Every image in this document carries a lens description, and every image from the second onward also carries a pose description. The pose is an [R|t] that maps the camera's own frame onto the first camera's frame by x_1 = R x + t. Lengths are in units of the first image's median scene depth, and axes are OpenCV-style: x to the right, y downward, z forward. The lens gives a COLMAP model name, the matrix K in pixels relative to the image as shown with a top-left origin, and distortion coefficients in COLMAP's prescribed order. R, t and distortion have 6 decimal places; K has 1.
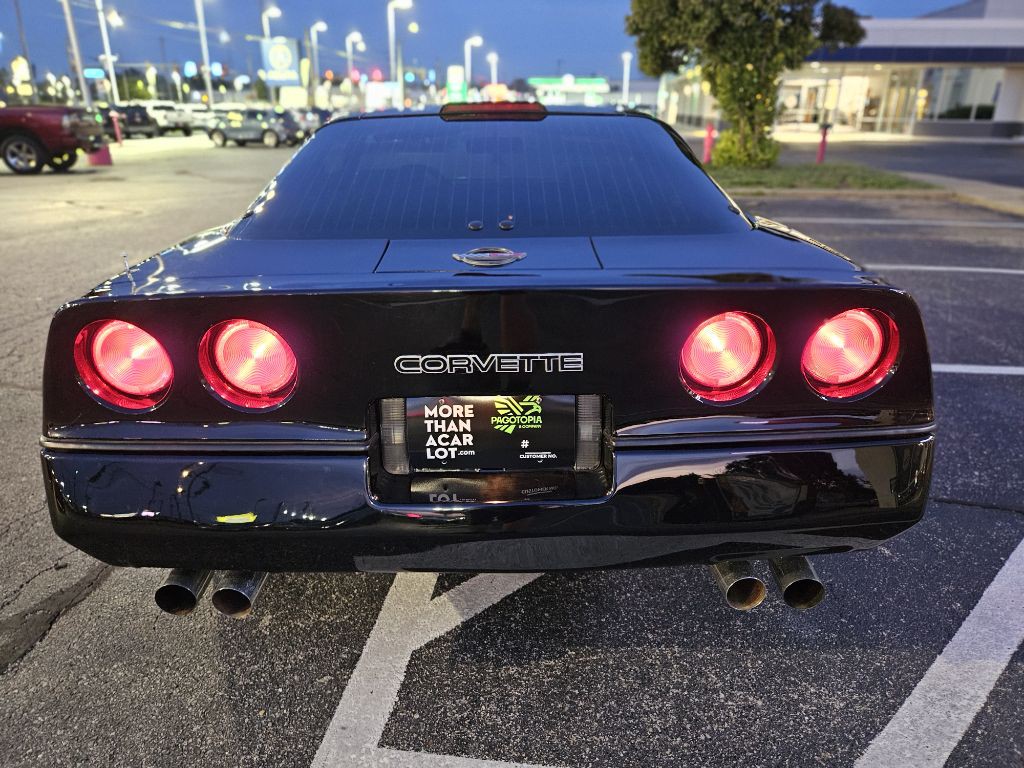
lens RADIAL K [[712.0, 0, 511.7], [0, 712.0, 375.3], [0, 0, 1]] dist [0.049716, -0.030068]
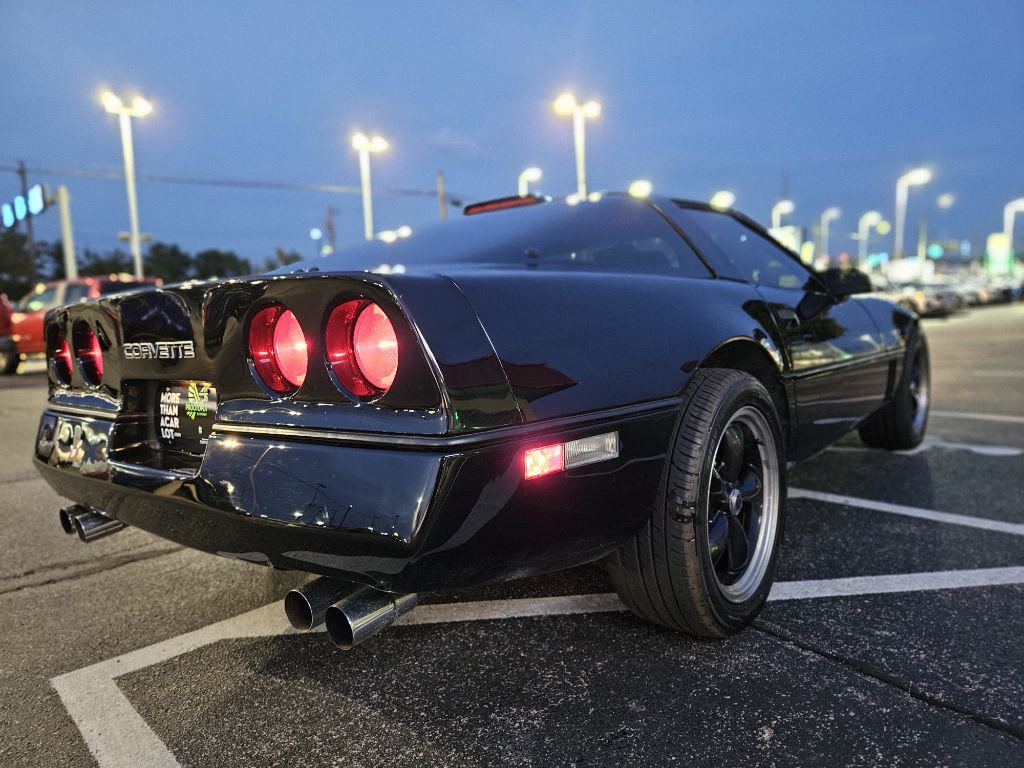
lens RADIAL K [[712.0, 0, 508.4], [0, 712.0, 386.1], [0, 0, 1]] dist [0.049716, -0.030068]
pose [[0.765253, 0.034494, -0.642805, 1.159499], [-0.182249, 0.969318, -0.164950, 0.128761], [0.617393, 0.243379, 0.748060, 0.413552]]
